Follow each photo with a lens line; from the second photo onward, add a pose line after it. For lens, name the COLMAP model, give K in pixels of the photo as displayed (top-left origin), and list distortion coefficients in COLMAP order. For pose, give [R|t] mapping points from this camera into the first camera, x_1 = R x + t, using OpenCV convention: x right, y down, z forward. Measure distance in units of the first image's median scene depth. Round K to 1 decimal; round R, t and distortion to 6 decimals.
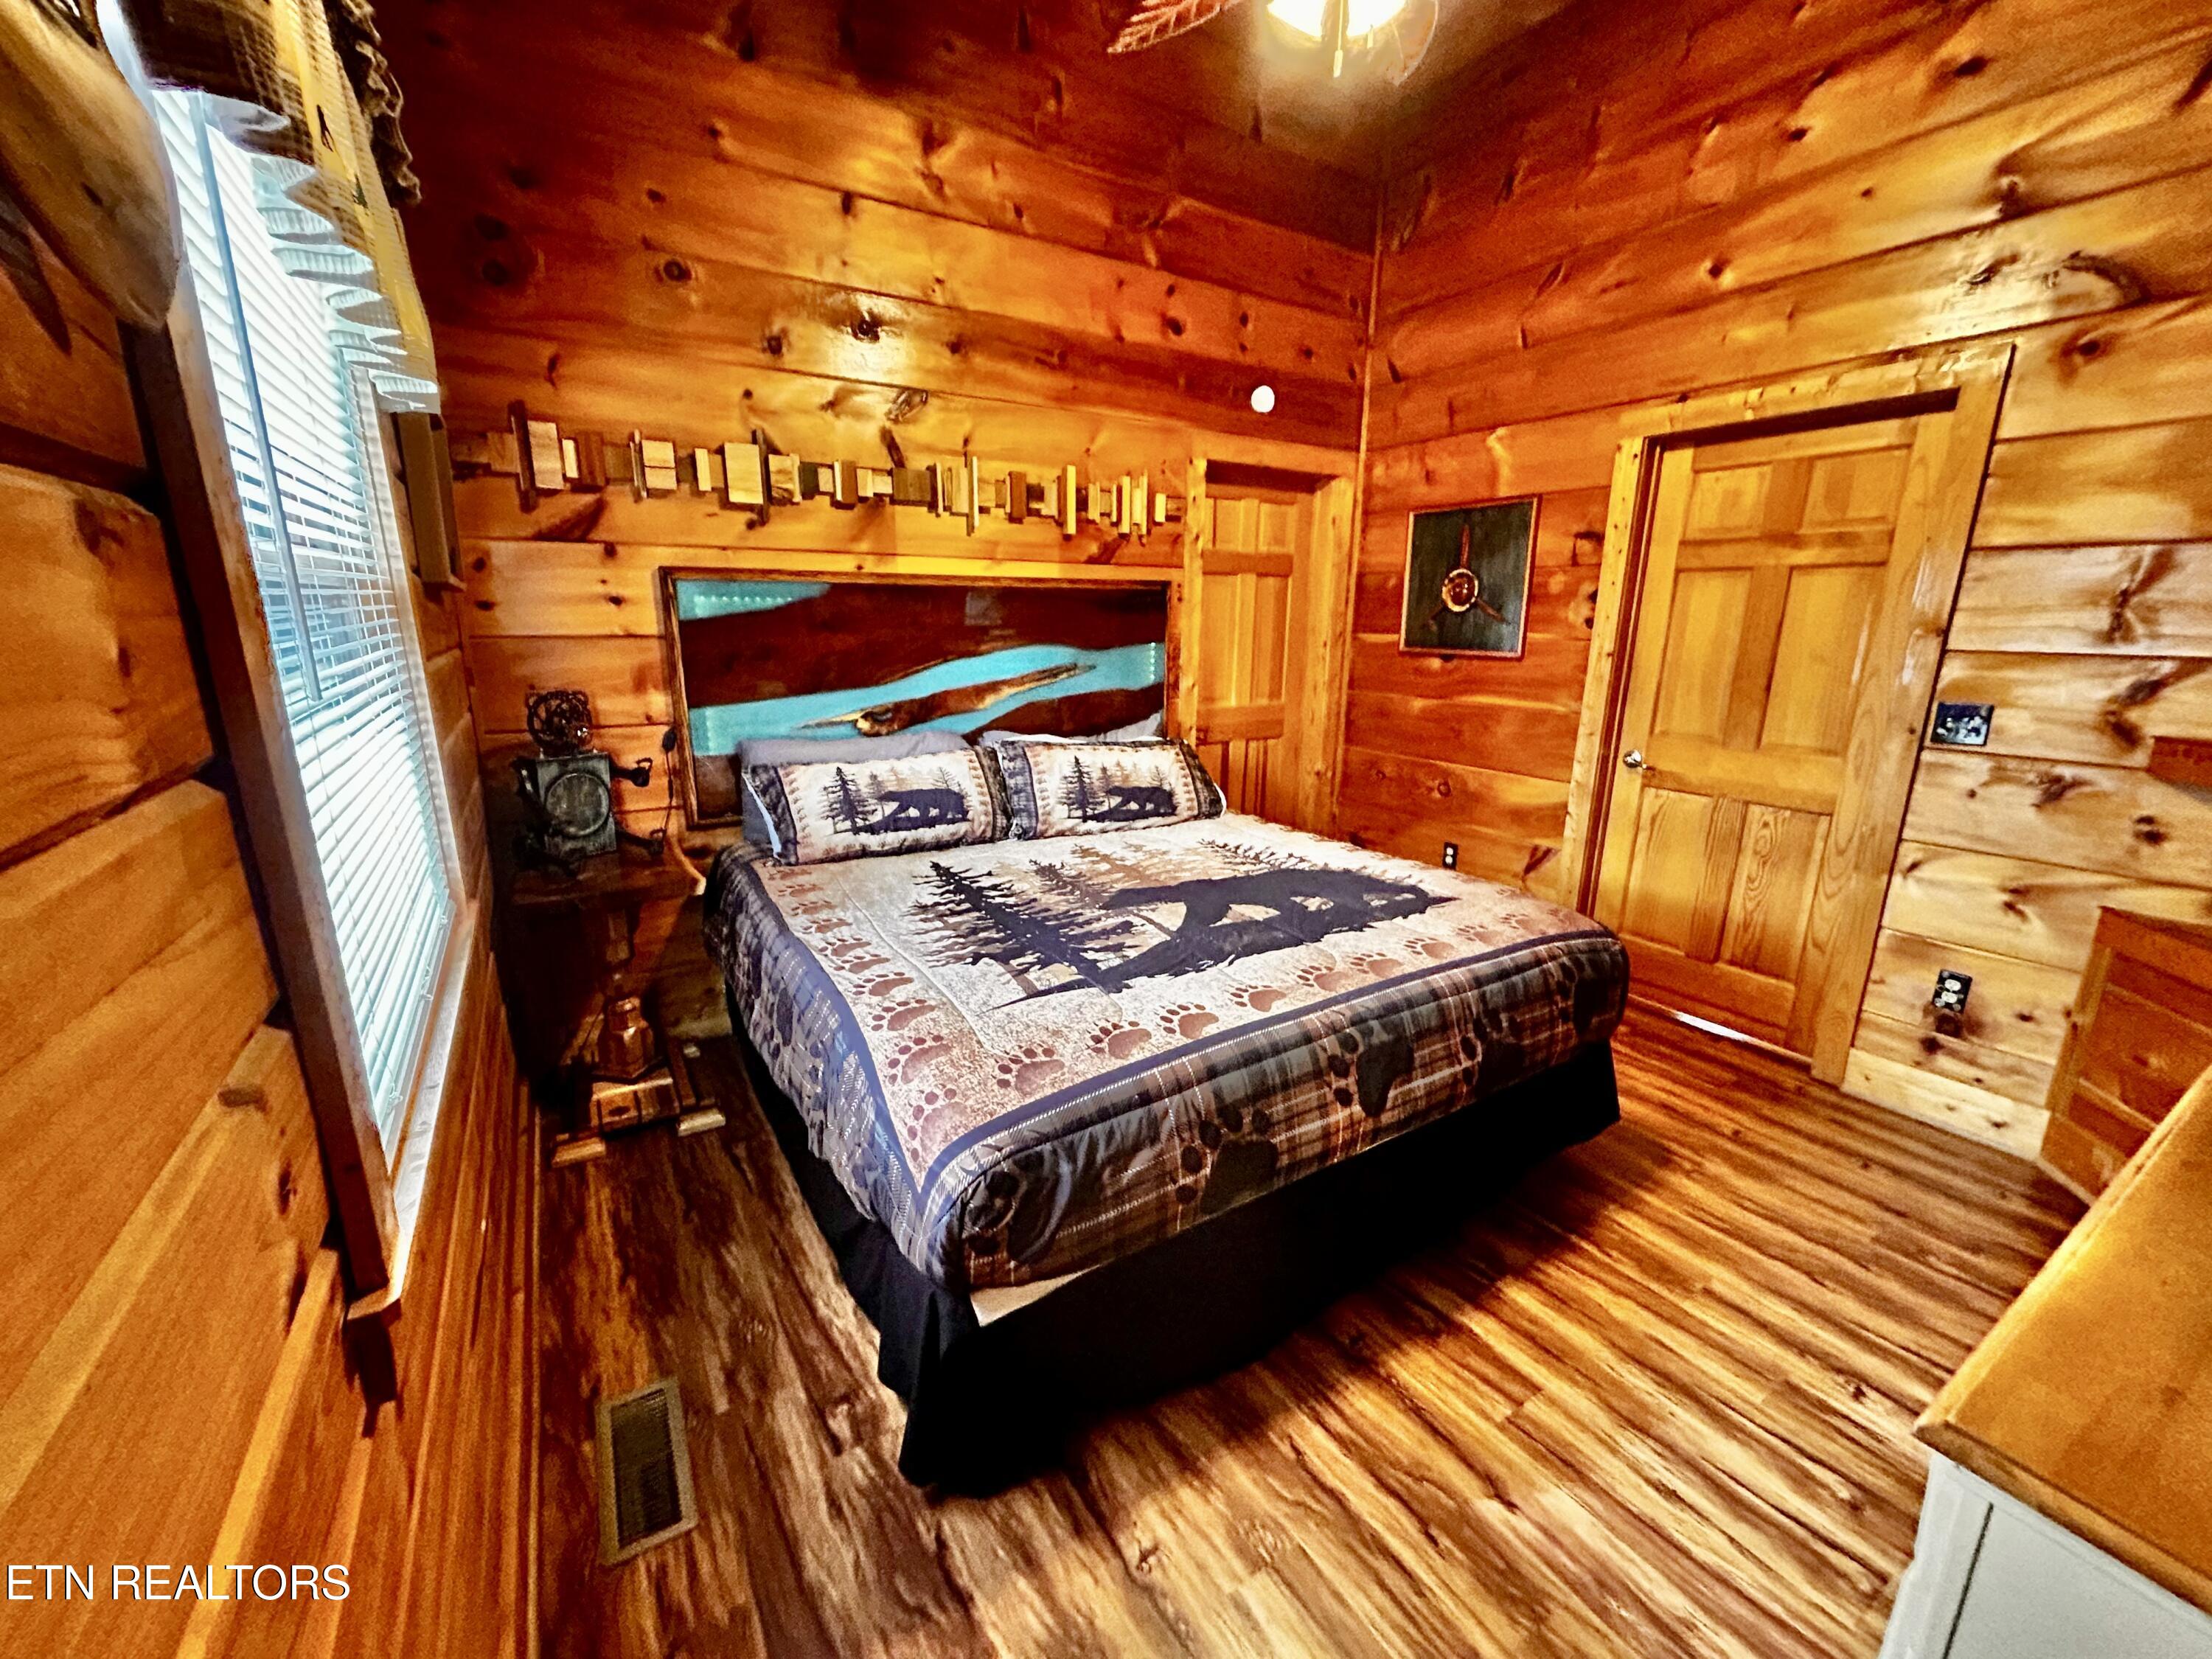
lens RADIAL K [[884.2, 0, 1102.5], [0, 884.2, 831.3], [0, 0, 1]] dist [-0.000759, -0.000354]
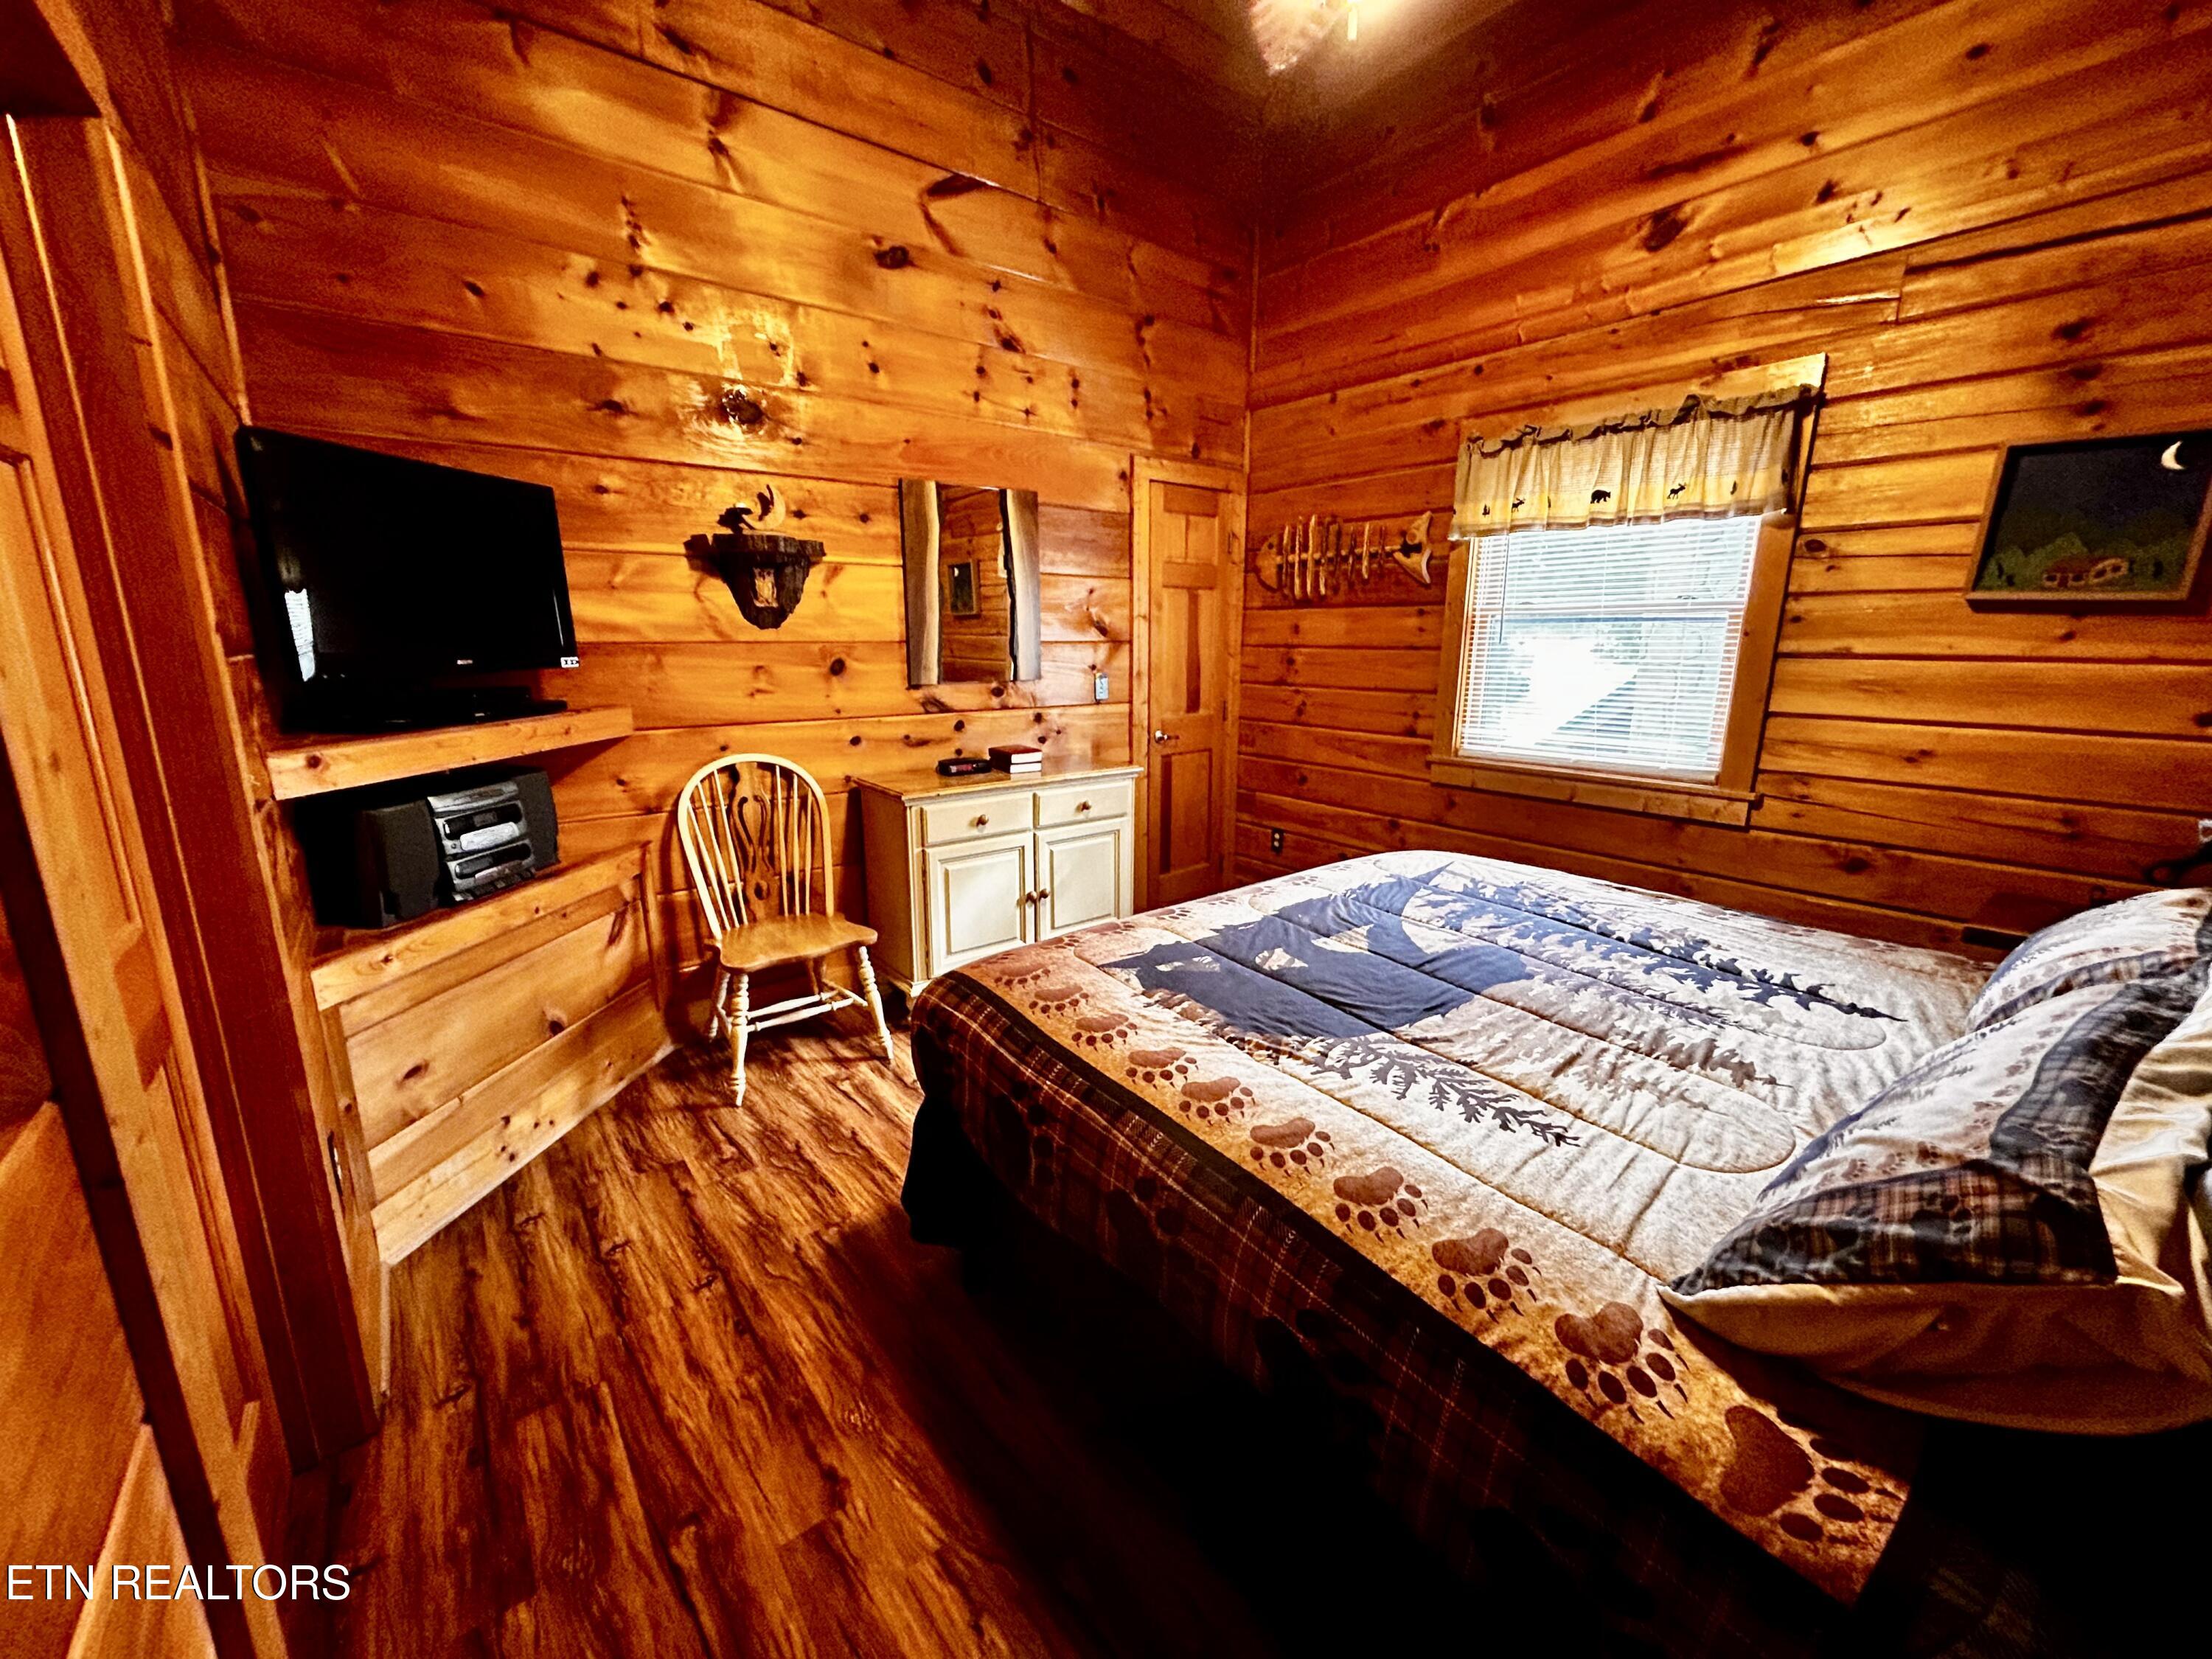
lens RADIAL K [[884.2, 0, 1102.5], [0, 884.2, 831.3], [0, 0, 1]] dist [-0.000759, -0.000354]
pose [[-0.993969, 0.015519, -0.108557, 0.497094], [-0.034768, 0.894262, 0.446190, -0.396075], [0.104003, 0.447274, -0.888330, 1.683776]]
